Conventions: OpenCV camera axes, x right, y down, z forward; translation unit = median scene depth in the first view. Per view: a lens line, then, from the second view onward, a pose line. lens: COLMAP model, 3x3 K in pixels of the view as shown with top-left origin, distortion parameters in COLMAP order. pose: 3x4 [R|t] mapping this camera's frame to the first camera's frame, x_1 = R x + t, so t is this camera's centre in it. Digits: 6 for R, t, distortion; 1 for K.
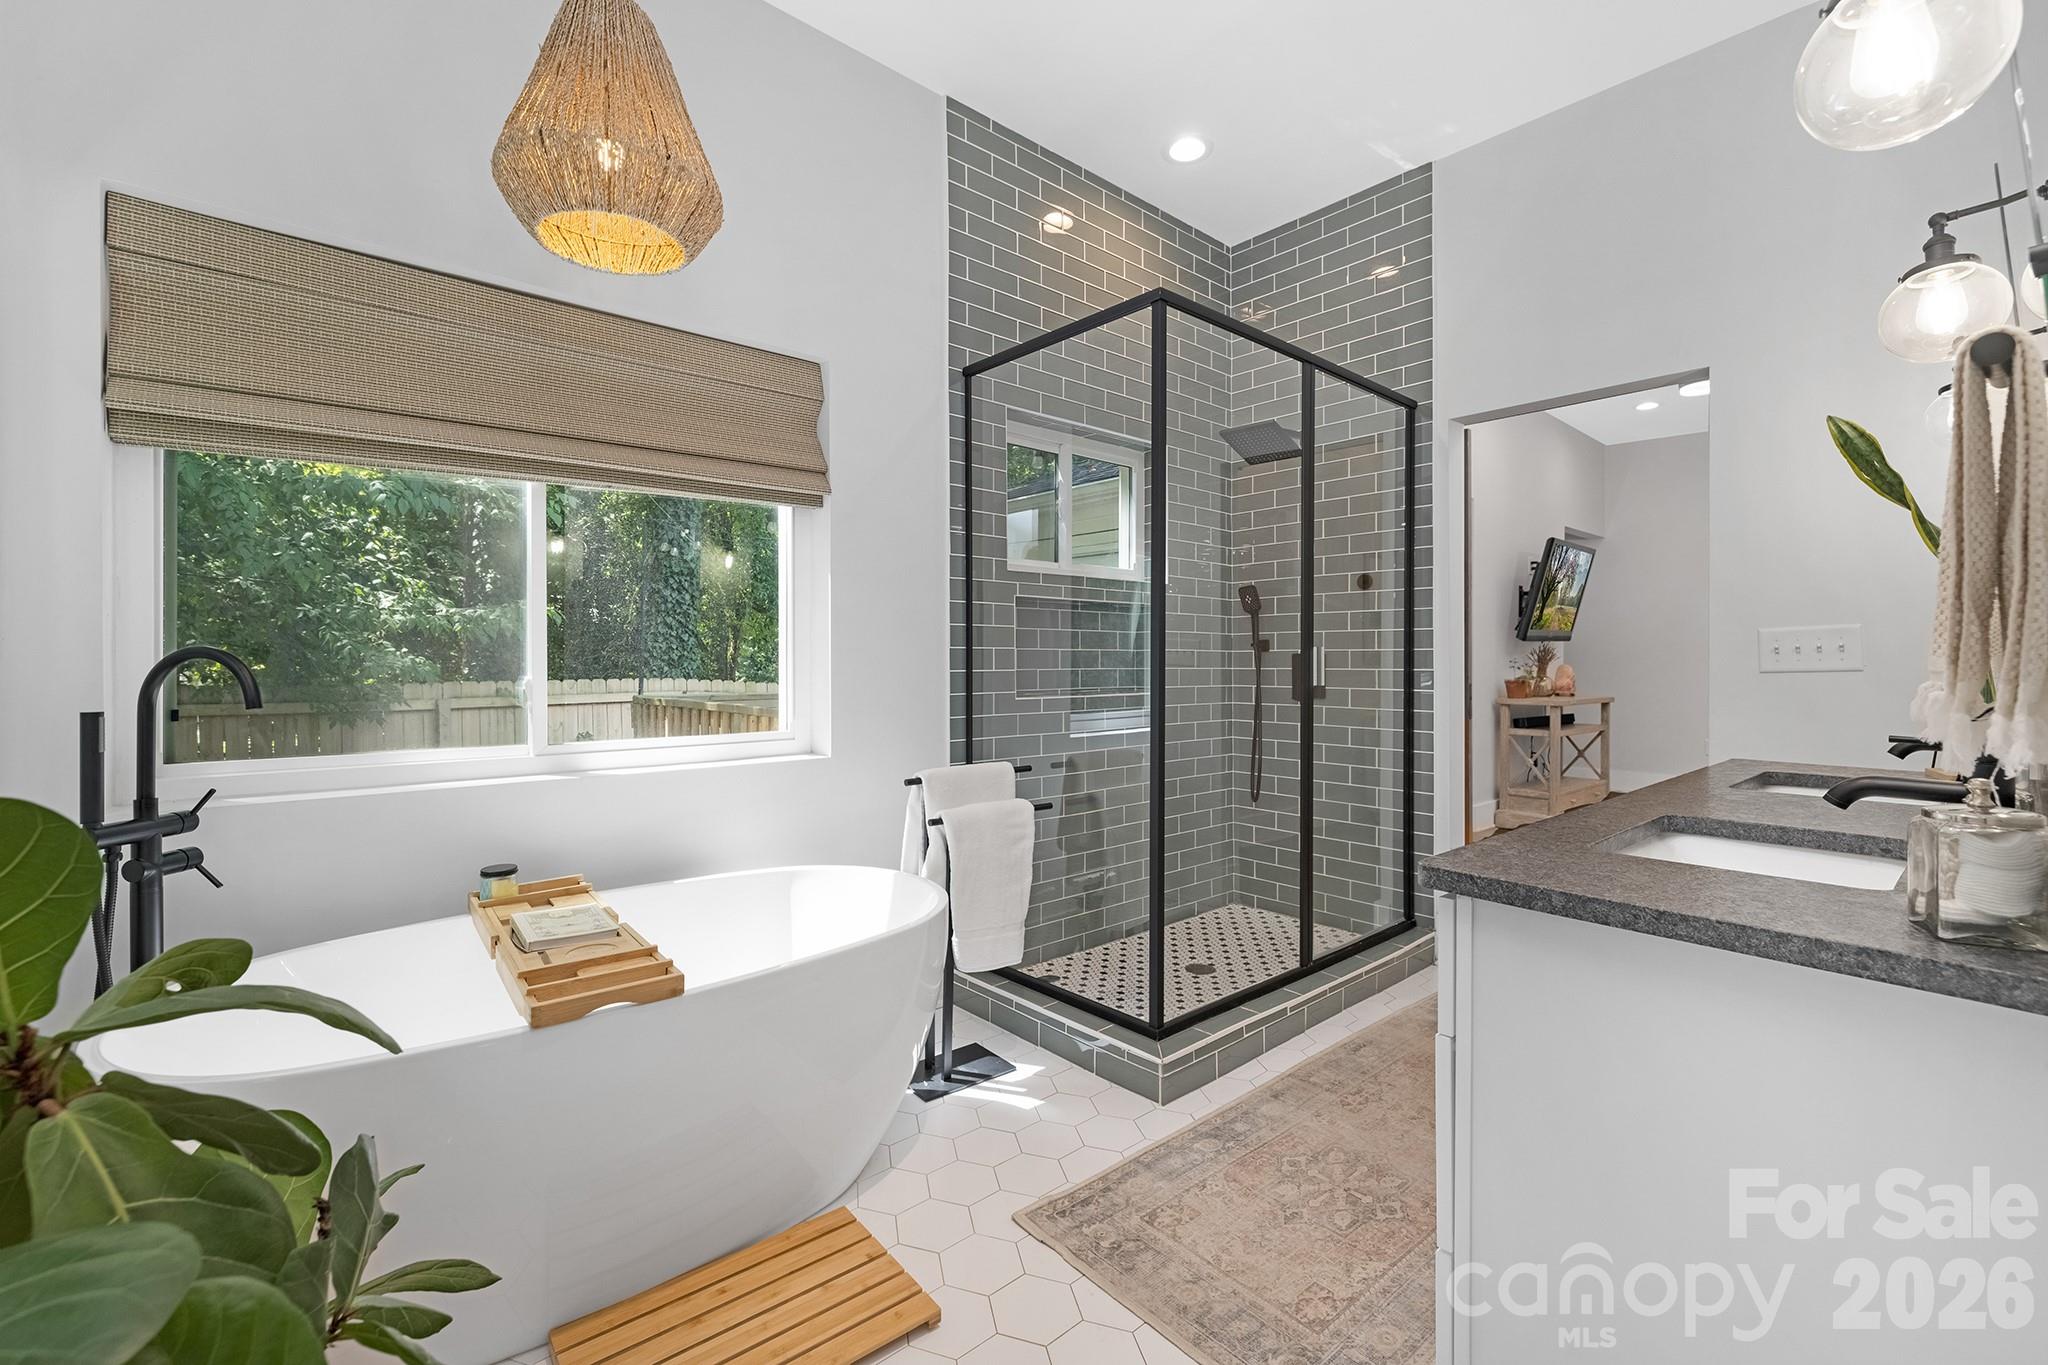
lens RADIAL K [[868.5, 0, 1025.2], [0, 868.5, 664.7], [0, 0, 1]] dist [0.000699, 0.000263]
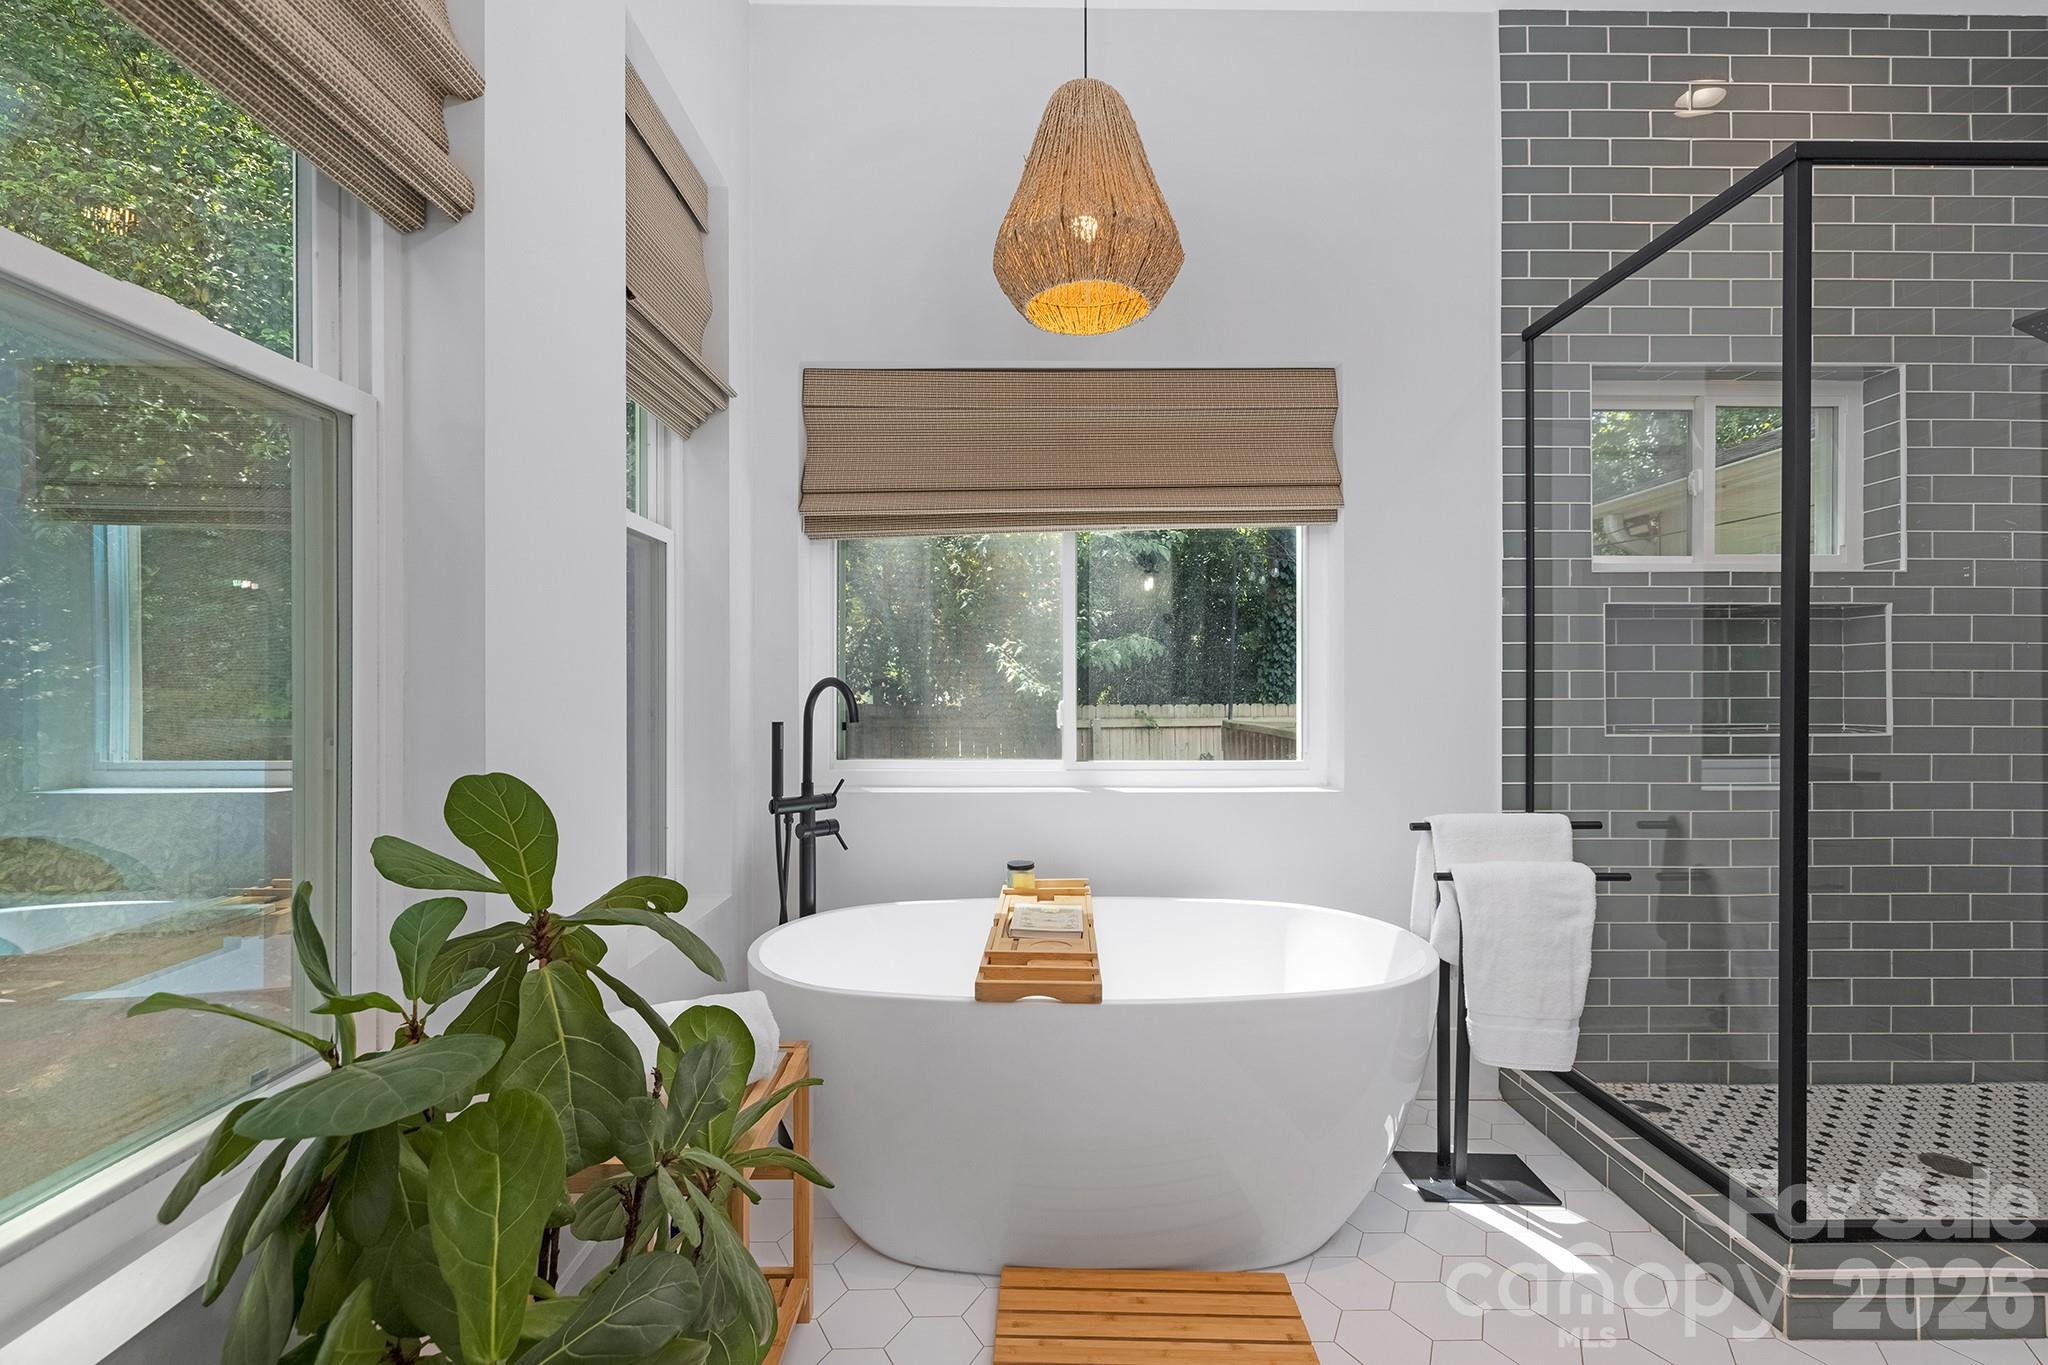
lens RADIAL K [[882.5, 0, 1021.5], [0, 882.5, 689.4], [0, 0, 1]] dist [-0.000211, 0.000038]
pose [[0.758771, 0.001239, -0.651356, 0.138770], [-0.002156, 0.999997, -0.000611, -0.000987], [0.651353, 0.001868, 0.758772, 0.071416]]
